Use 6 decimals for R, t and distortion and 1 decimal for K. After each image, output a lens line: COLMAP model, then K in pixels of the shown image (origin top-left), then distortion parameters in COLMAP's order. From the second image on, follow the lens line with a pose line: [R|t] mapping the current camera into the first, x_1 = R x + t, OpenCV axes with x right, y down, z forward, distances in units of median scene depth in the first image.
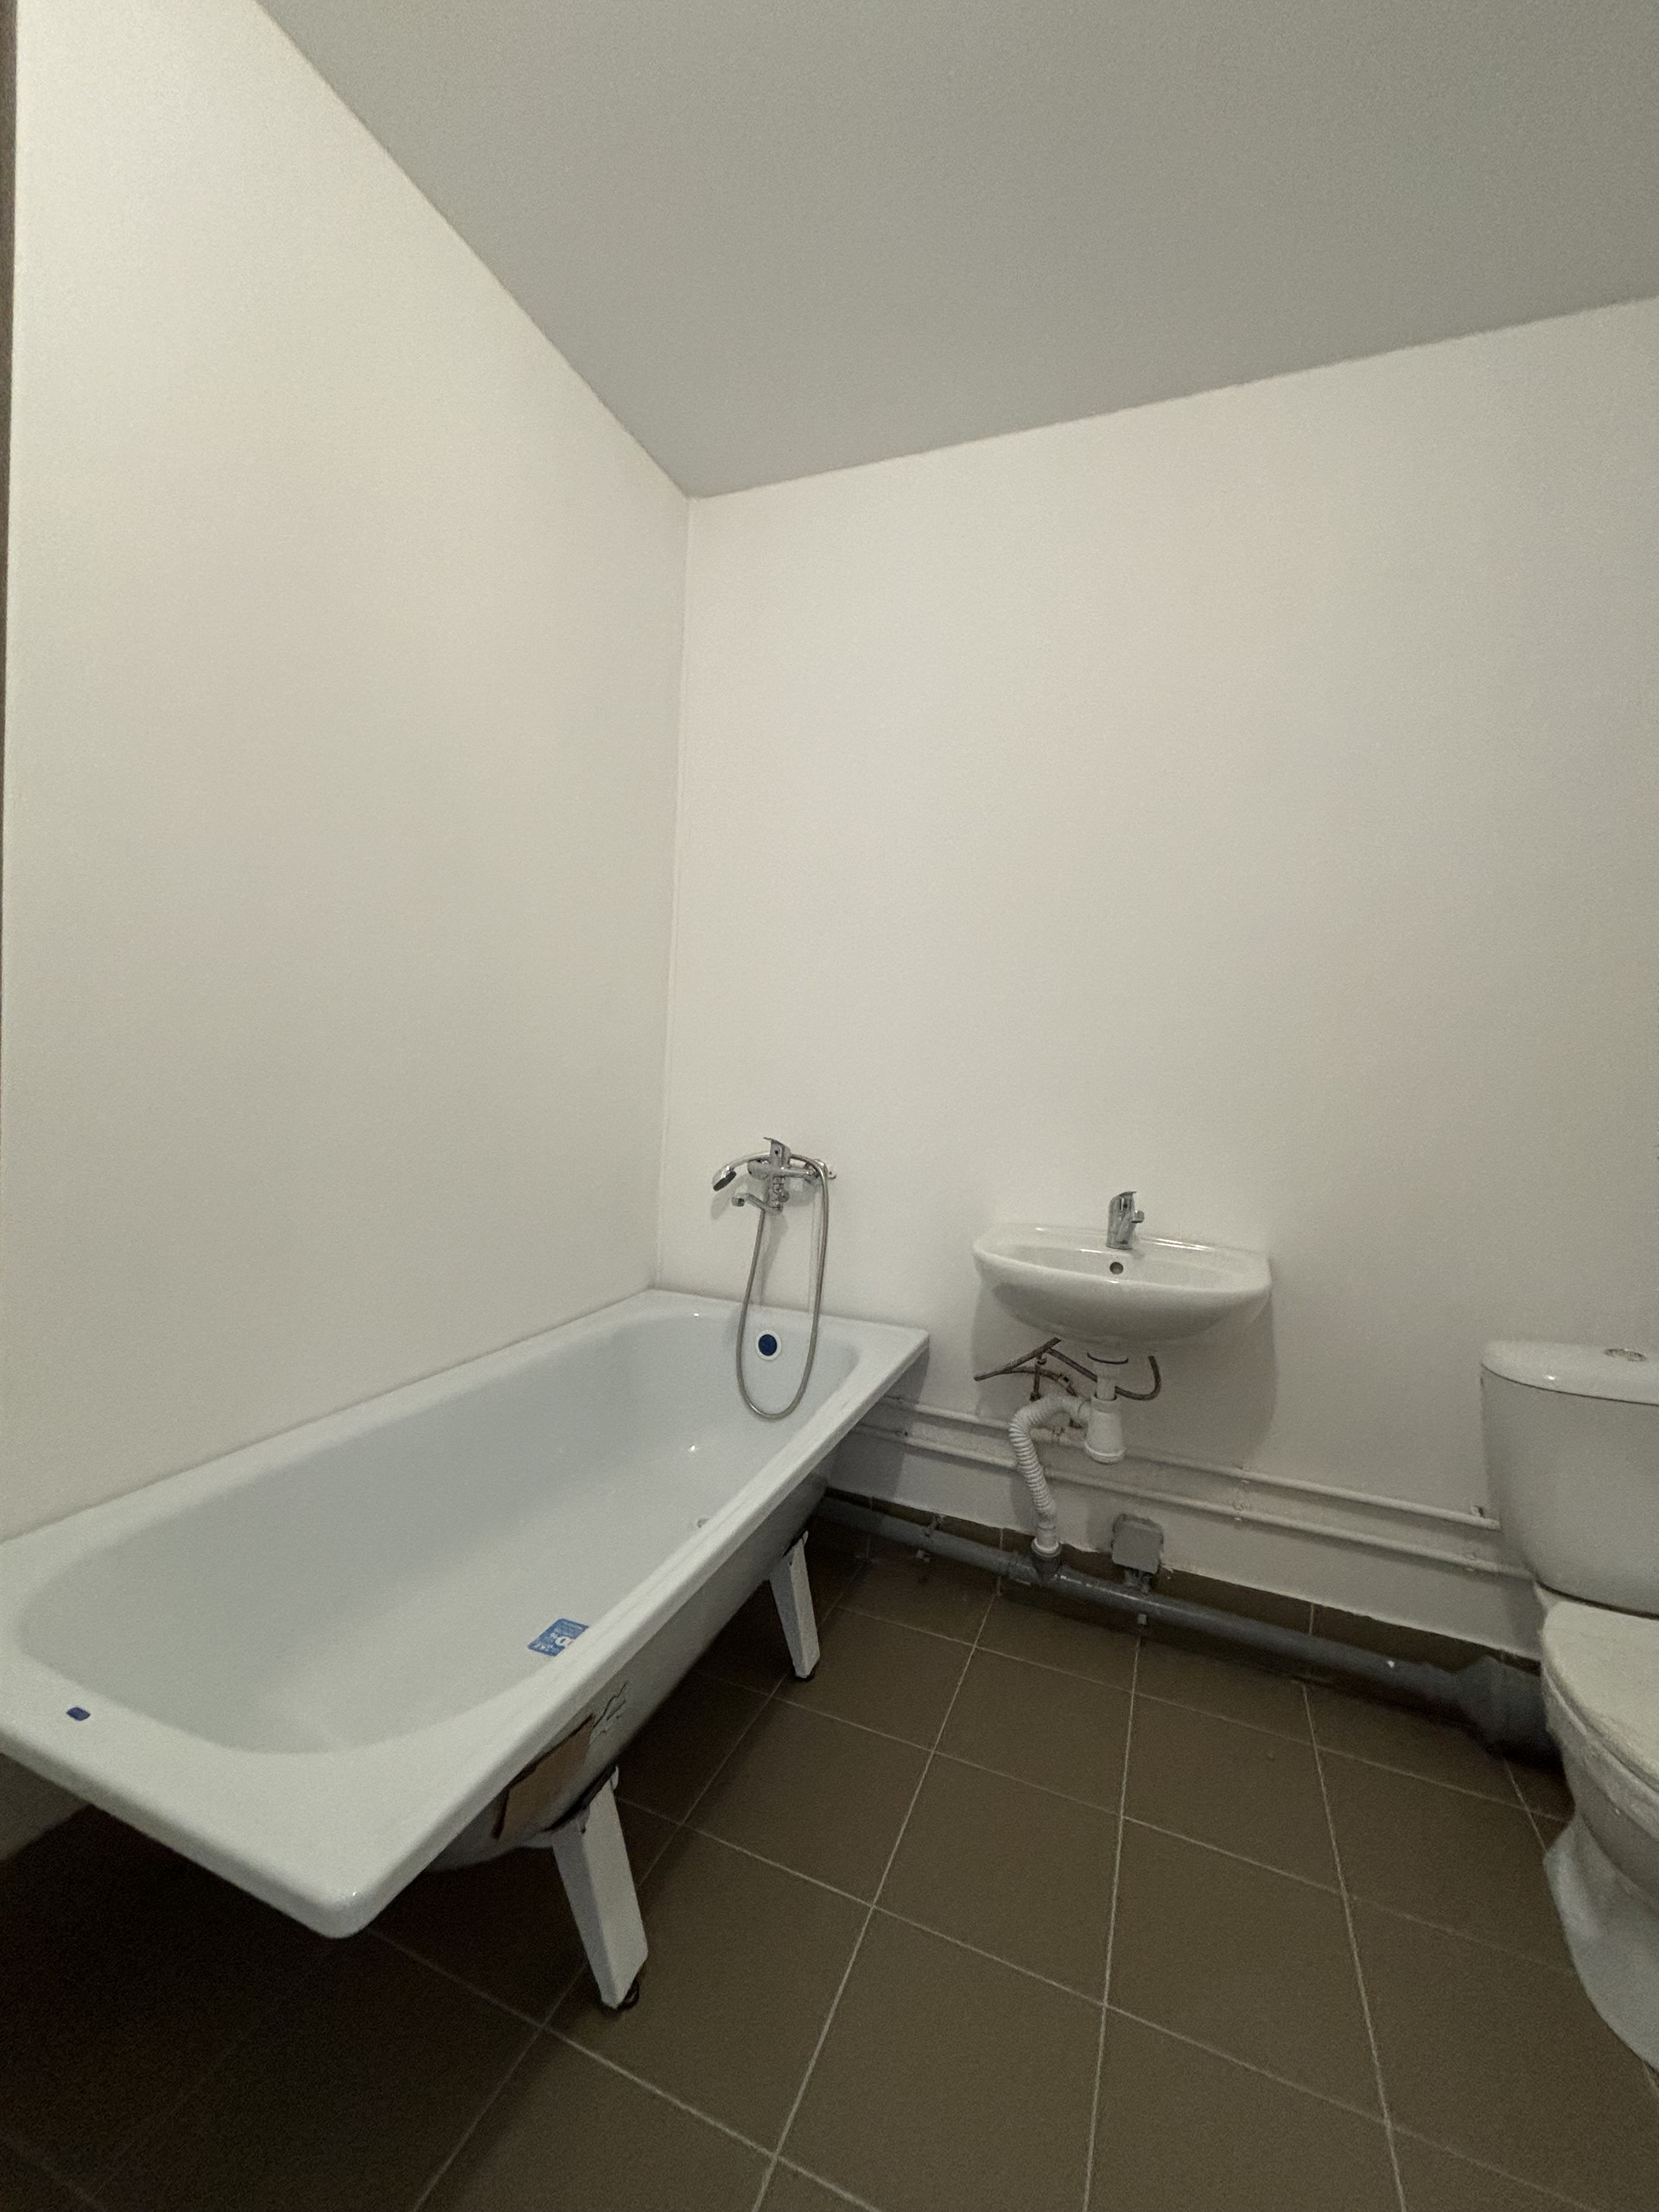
lens RADIAL K [[903.9, 0, 829.5], [0, 903.9, 1106.0], [0, 0, 1]] dist [-0.000125, 0.000731]
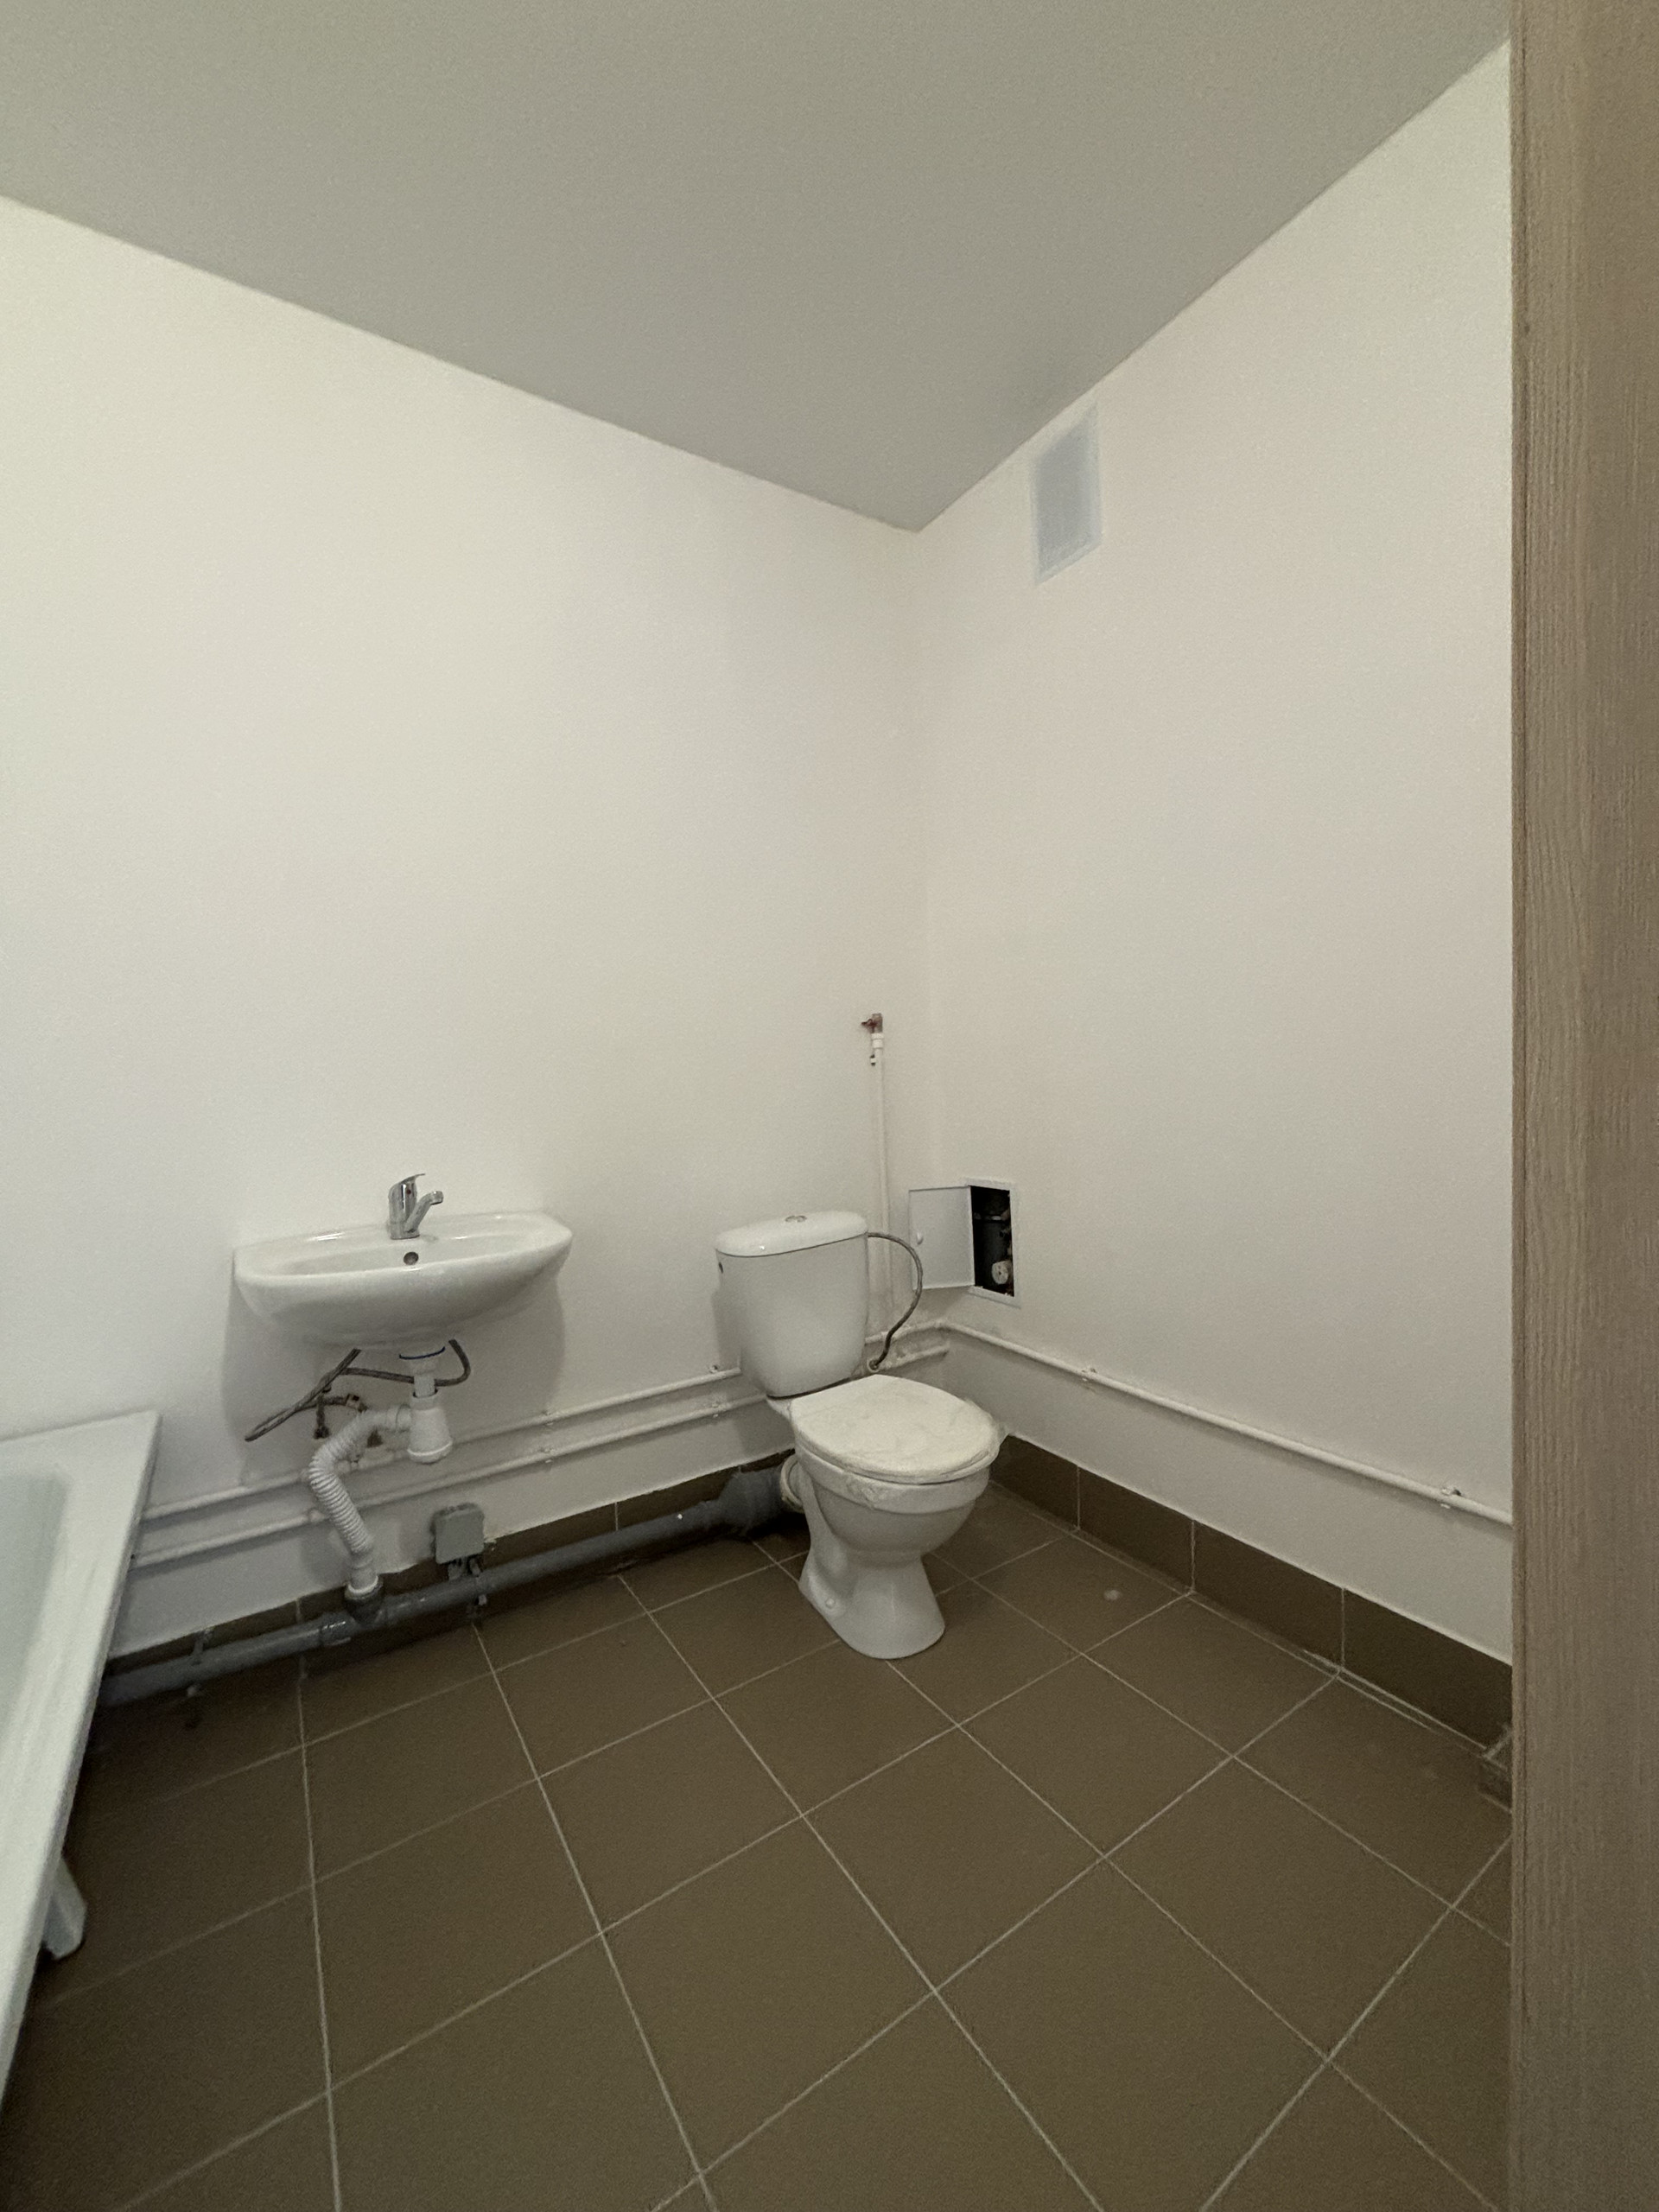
lens RADIAL K [[903.9, 0, 829.5], [0, 903.9, 1106.0], [0, 0, 1]] dist [-0.000125, 0.000731]
pose [[0.578747, -0.119181, 0.806751, -0.168311], [0.112389, 0.991480, 0.065845, 0.008119], [-0.807725, 0.052562, 0.587211, 0.081887]]
